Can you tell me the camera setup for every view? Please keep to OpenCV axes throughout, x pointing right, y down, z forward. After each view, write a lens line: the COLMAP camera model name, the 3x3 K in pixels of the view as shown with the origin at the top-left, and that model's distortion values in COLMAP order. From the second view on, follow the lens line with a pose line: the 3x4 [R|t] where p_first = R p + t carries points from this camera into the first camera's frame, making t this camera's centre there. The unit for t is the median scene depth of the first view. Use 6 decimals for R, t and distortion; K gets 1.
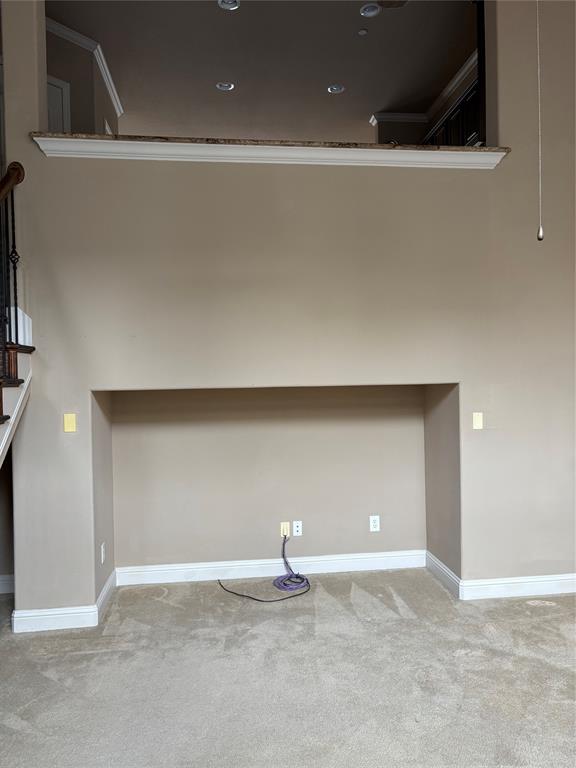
lens RADIAL K [[580.2, 0, 288.0], [0, 580.2, 384.0], [0, 0, 1]] dist [0.046151, -0.058605]
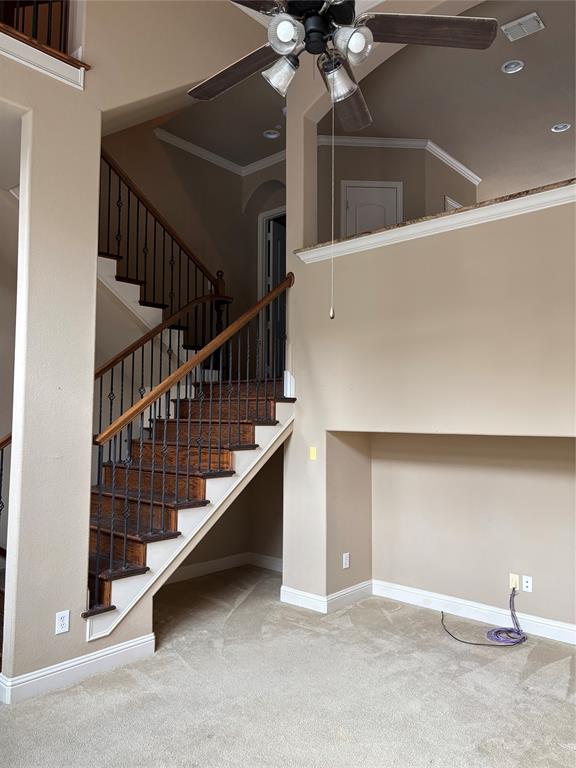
lens RADIAL K [[580.2, 0, 288.0], [0, 580.2, 384.0], [0, 0, 1]] dist [0.046151, -0.058605]
pose [[0.647202, -0.025027, -0.761907, 0.590359], [-0.028824, 0.997943, -0.057265, -0.015409], [0.761773, 0.059024, 0.645149, 0.071233]]
